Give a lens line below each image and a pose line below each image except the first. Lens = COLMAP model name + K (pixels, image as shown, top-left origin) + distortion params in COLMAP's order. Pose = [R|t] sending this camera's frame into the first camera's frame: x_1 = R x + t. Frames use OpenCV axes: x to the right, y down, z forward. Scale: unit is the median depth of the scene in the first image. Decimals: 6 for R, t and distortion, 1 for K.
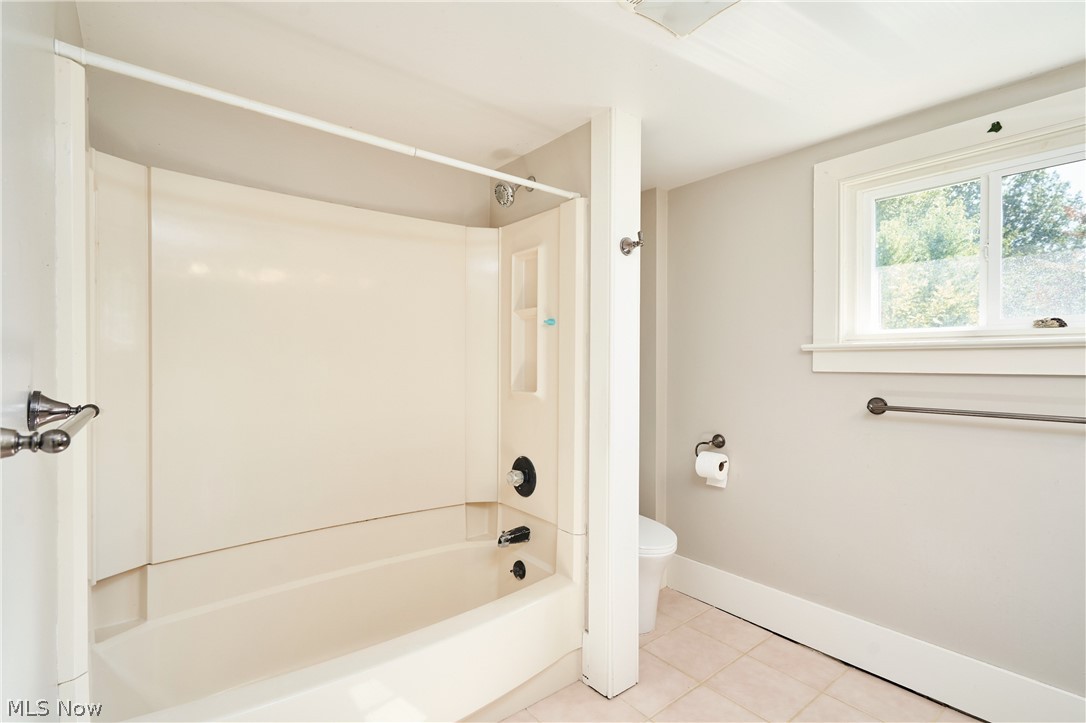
lens RADIAL K [[501.0, 0, 543.1], [0, 501.0, 361.4], [0, 0, 1]] dist [0.004618, 0.000751]
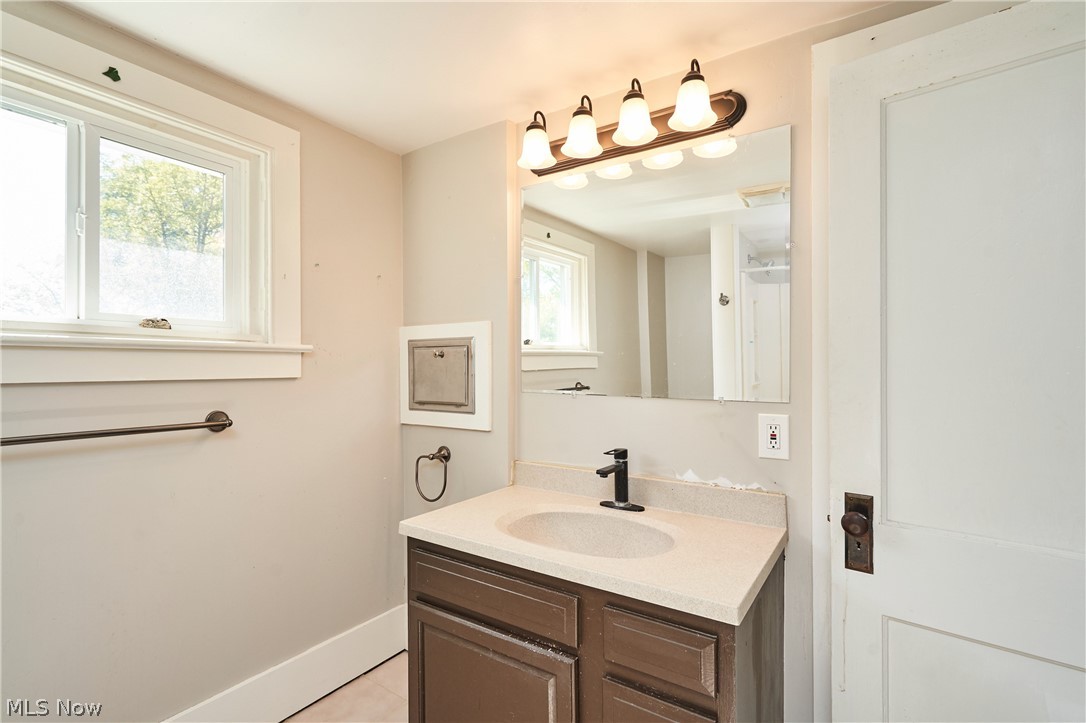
lens RADIAL K [[501.0, 0, 544.4], [0, 501.0, 363.5], [0, 0, 1]] dist [0.004618, 0.000751]
pose [[-0.290375, 0.005416, 0.956898, -0.069285], [0.005546, 0.999977, -0.003977, 0.003959], [-0.956897, 0.004153, -0.290398, 0.588370]]
